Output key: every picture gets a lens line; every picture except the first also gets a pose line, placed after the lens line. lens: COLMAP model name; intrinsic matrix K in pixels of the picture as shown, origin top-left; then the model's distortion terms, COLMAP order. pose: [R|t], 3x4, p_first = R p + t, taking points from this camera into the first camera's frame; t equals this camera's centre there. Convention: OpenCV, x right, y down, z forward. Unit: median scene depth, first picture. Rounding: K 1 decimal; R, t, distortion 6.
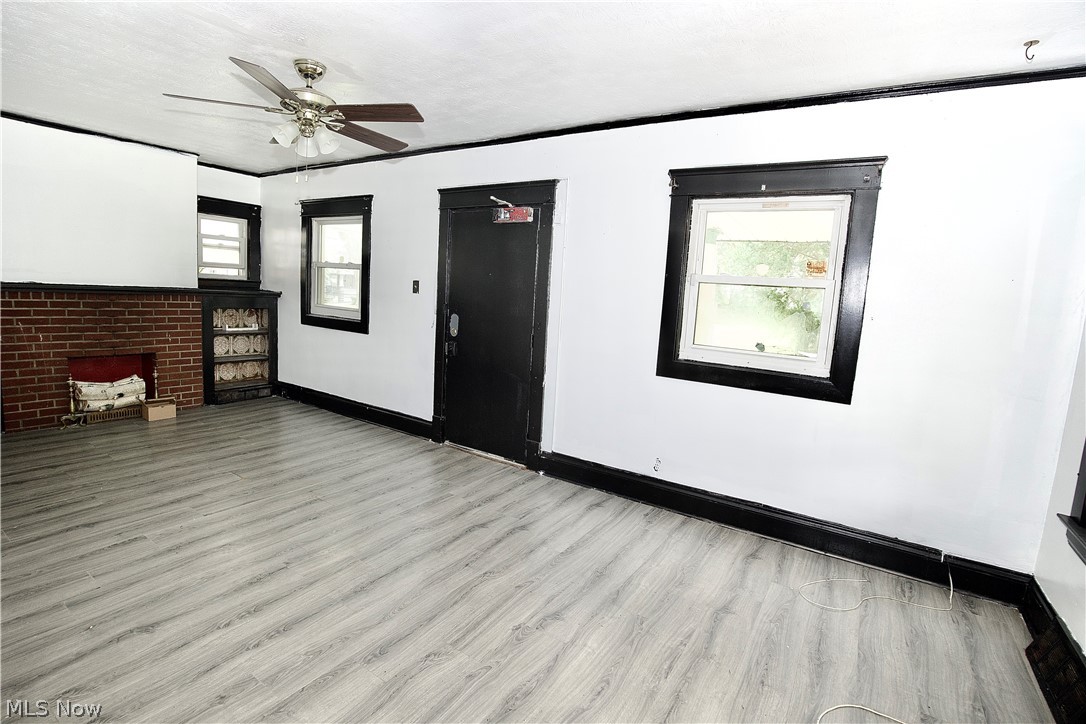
lens RADIAL K [[516.9, 0, 543.4], [0, 516.9, 354.7], [0, 0, 1]] dist [-0.062858, 0.017469]
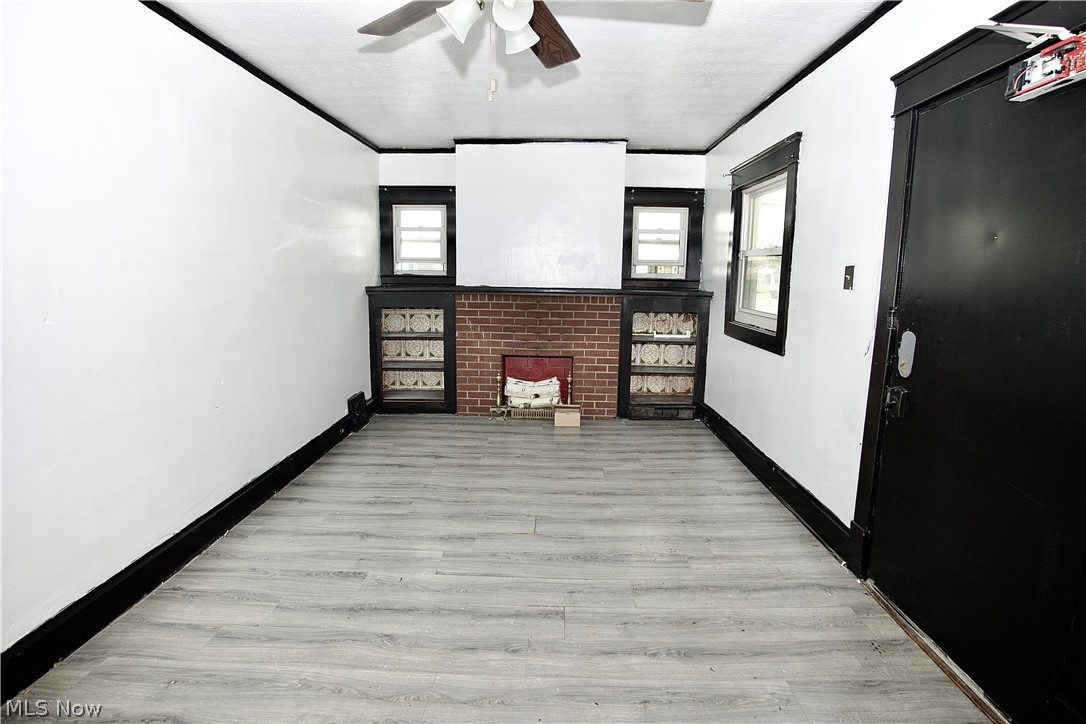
lens RADIAL K [[516.9, 0, 543.4], [0, 516.9, 354.7], [0, 0, 1]] dist [-0.062858, 0.017469]
pose [[0.523329, 0.078639, -0.848494, 0.041169], [-0.086837, 0.995470, 0.038701, -0.041483], [0.847694, 0.053427, 0.527788, 0.429880]]
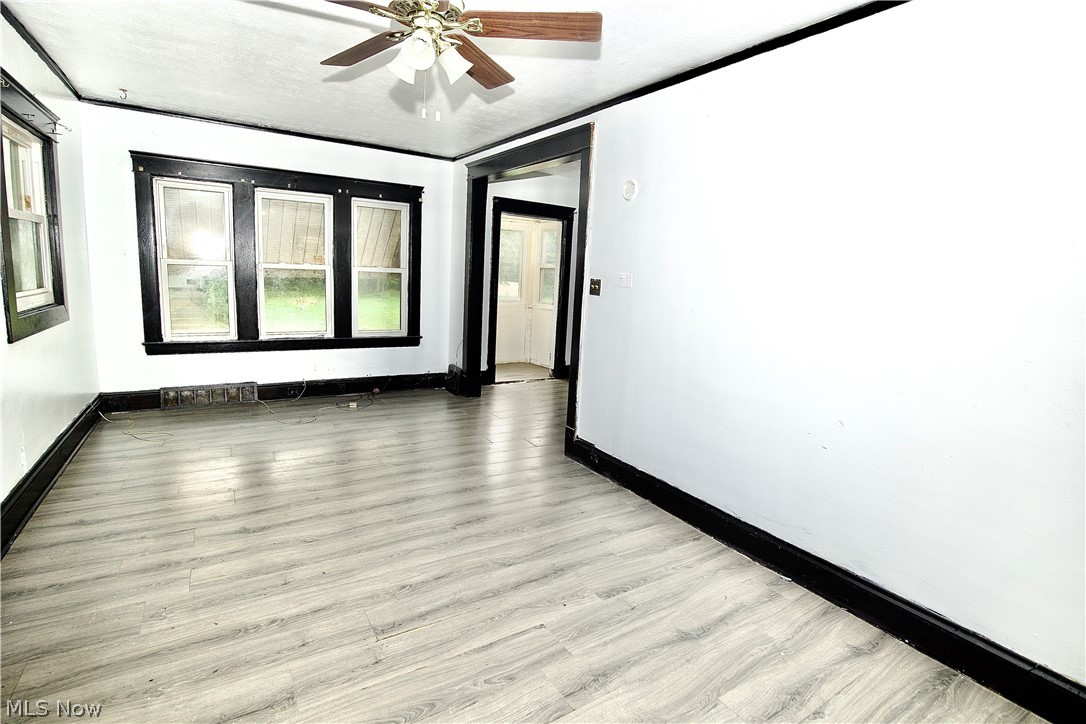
lens RADIAL K [[516.9, 0, 543.4], [0, 516.9, 354.7], [0, 0, 1]] dist [-0.062858, 0.017469]
pose [[-0.906149, -0.171547, 0.386609, -0.538944], [-0.056961, 0.955224, 0.290349, -0.138342], [-0.419106, 0.241077, -0.875346, 0.927063]]
